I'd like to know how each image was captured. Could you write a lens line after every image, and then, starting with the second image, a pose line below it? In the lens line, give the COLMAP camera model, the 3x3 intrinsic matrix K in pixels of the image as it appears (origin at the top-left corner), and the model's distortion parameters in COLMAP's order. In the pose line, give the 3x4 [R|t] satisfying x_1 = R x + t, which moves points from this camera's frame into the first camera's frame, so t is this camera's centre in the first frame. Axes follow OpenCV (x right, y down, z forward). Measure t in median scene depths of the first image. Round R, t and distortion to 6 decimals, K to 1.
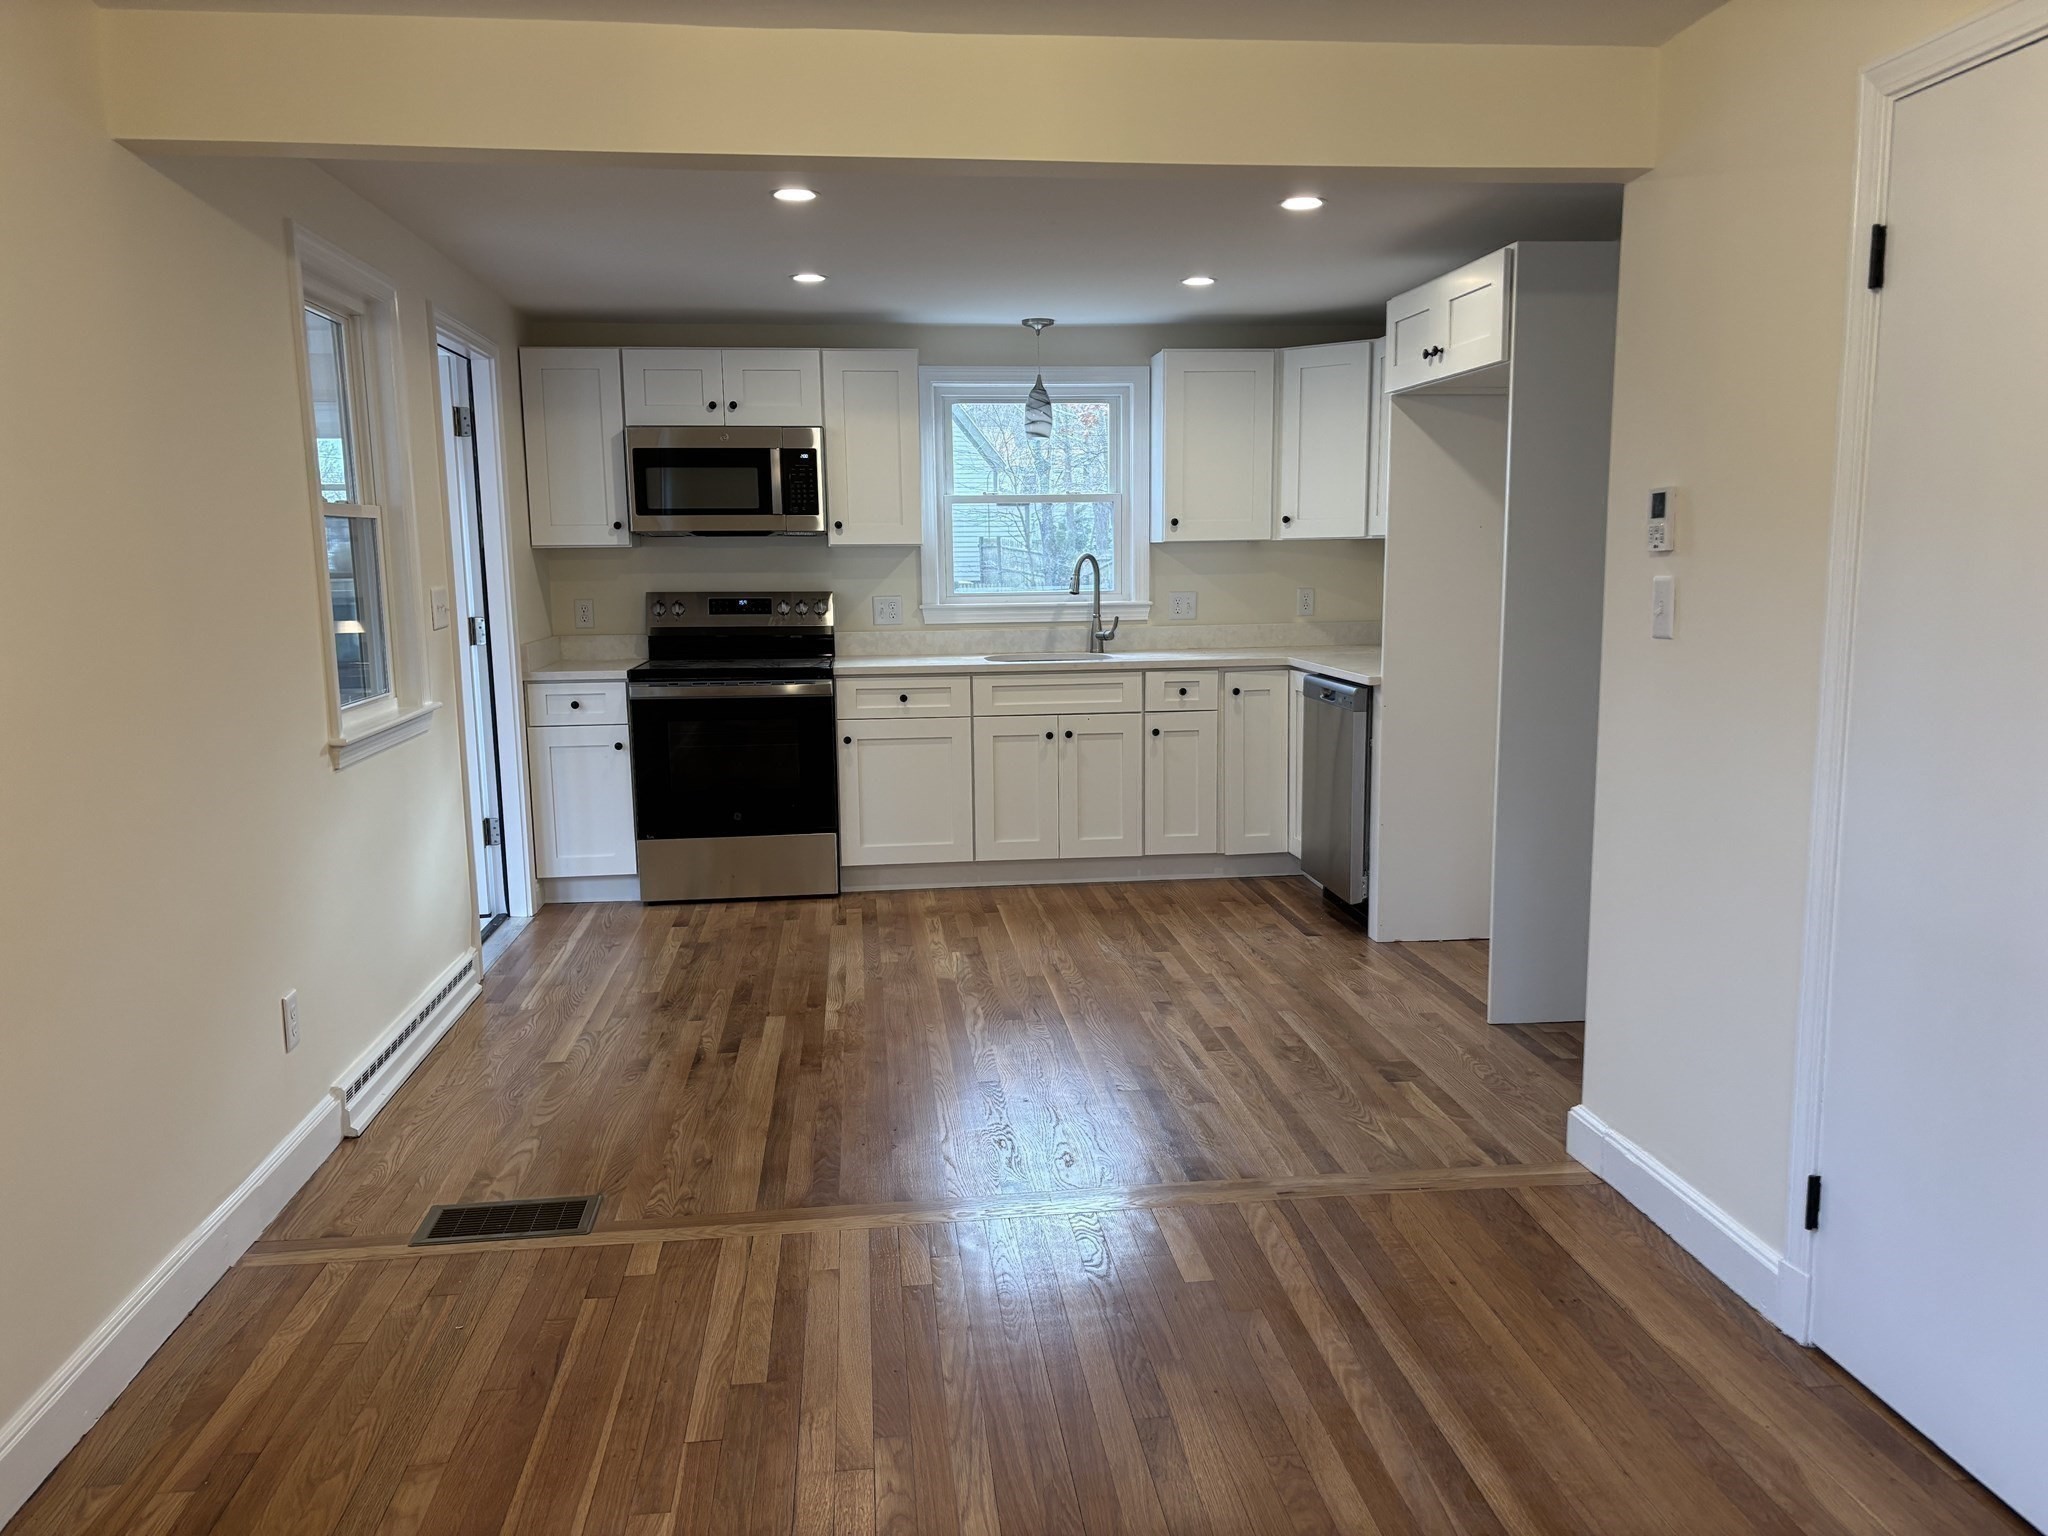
lens RADIAL K [[1546.9, 0, 1034.6], [0, 1546.9, 789.8], [0, 0, 1]] dist [0.062215, -0.070549]
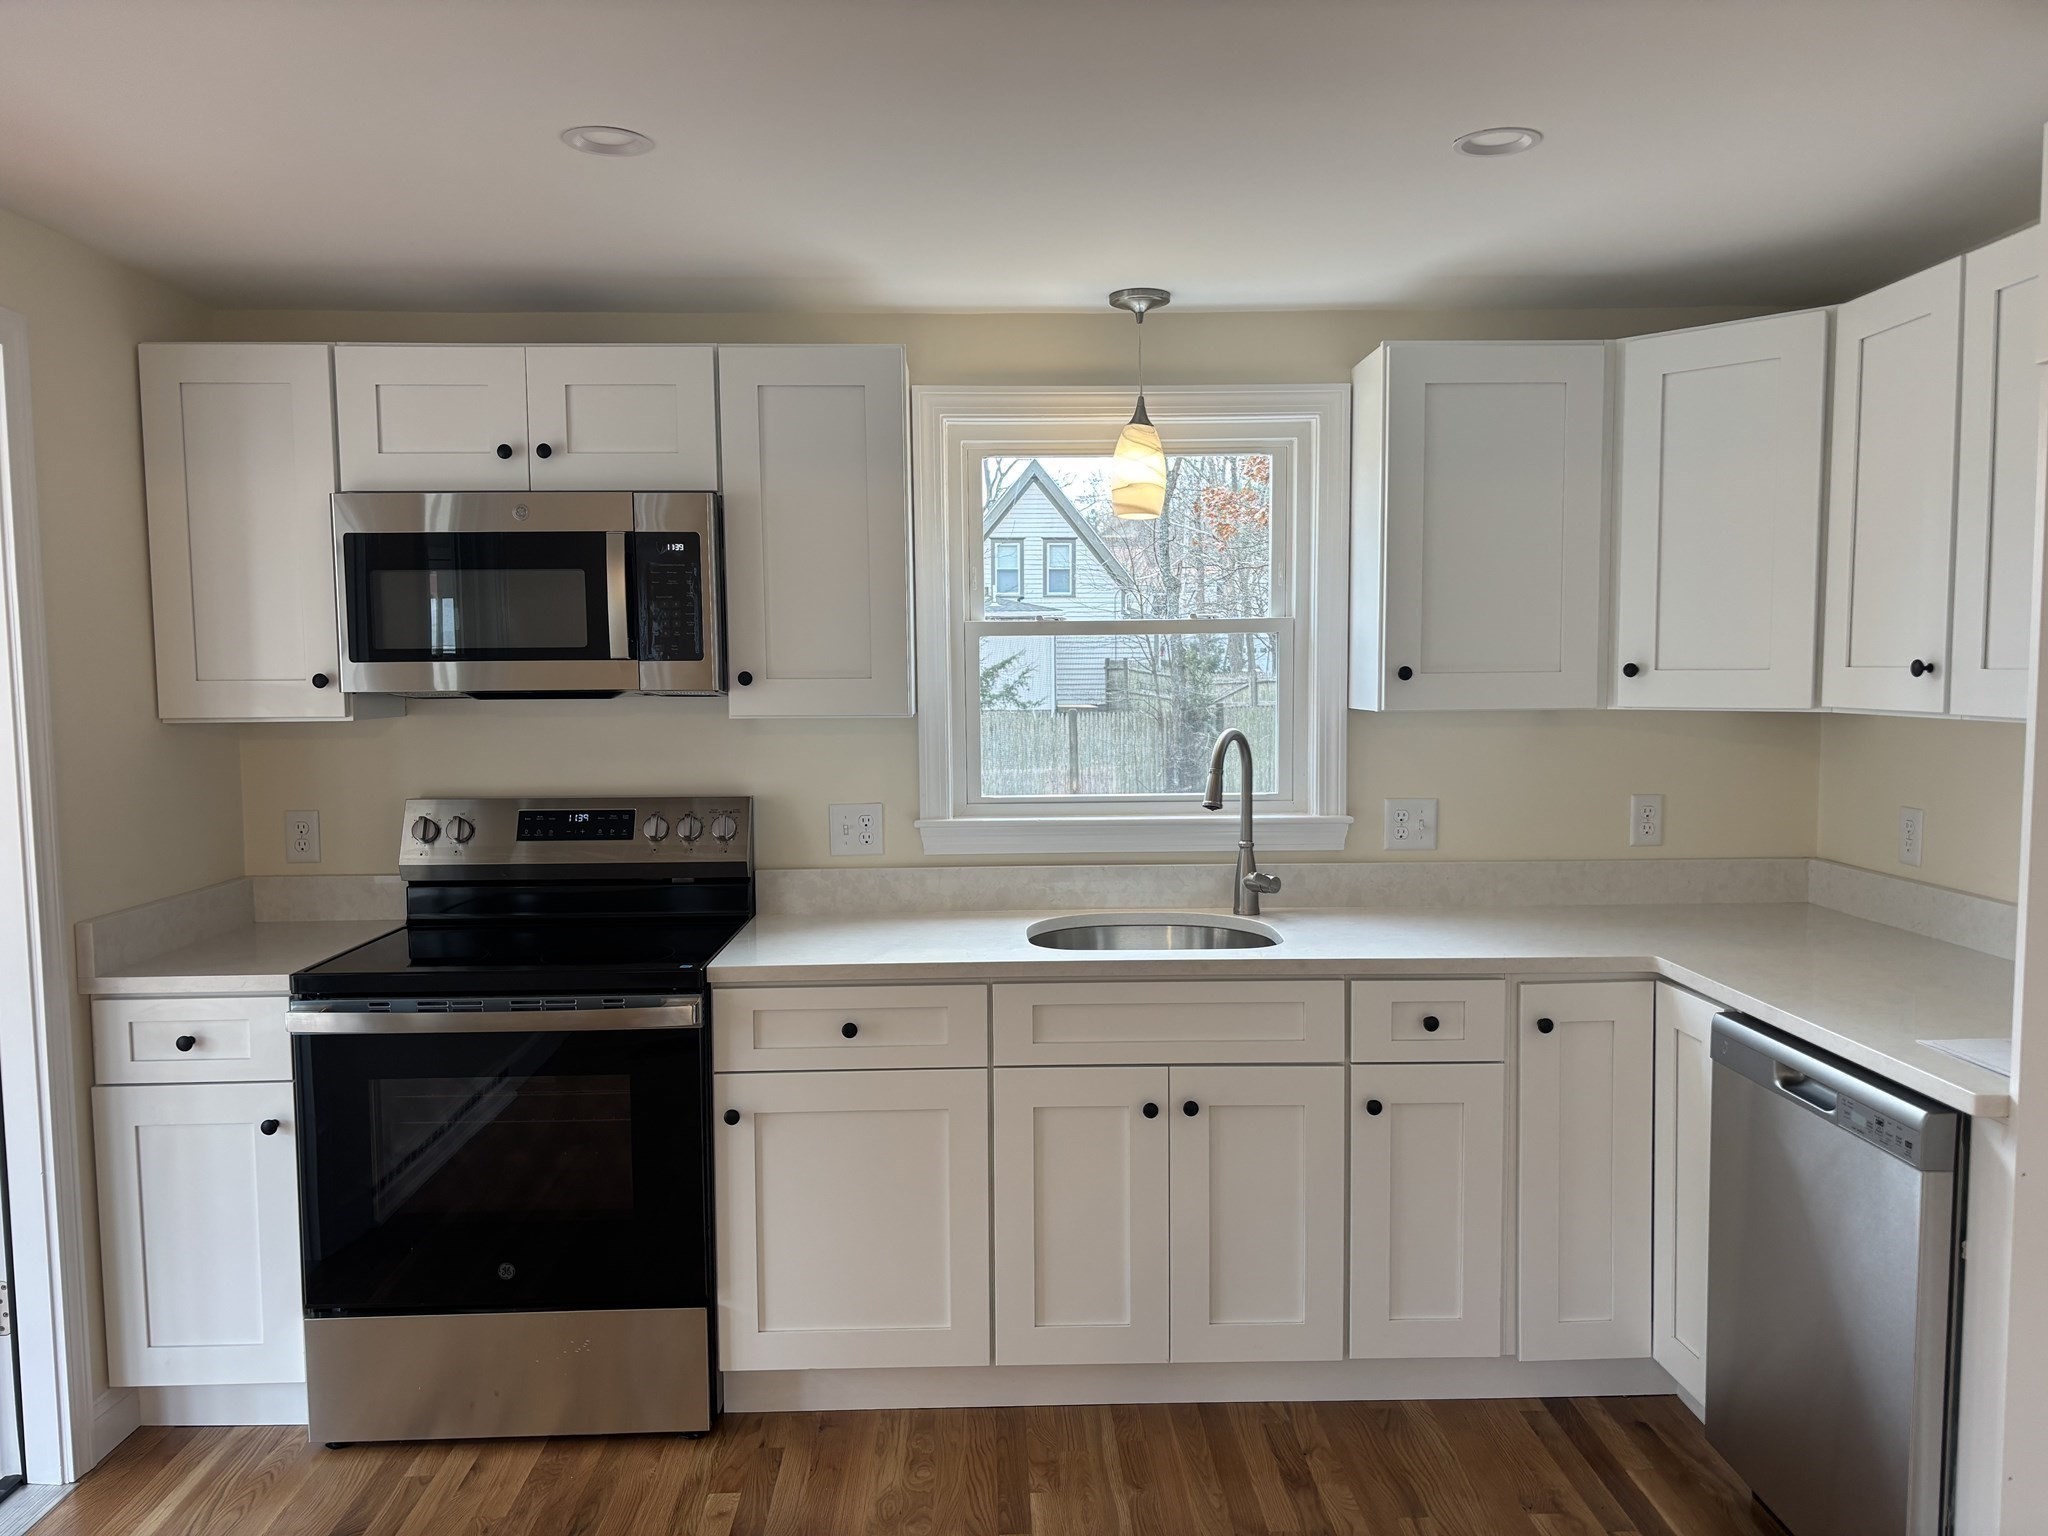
lens RADIAL K [[1546.9, 0, 1033.0], [0, 1546.9, 788.3], [0, 0, 1]] dist [0.062215, -0.070549]
pose [[0.996159, 0.010422, -0.086942, 0.014405], [-0.016987, 0.997030, -0.075123, -0.100048], [0.085900, 0.076312, 0.993377, 0.512653]]
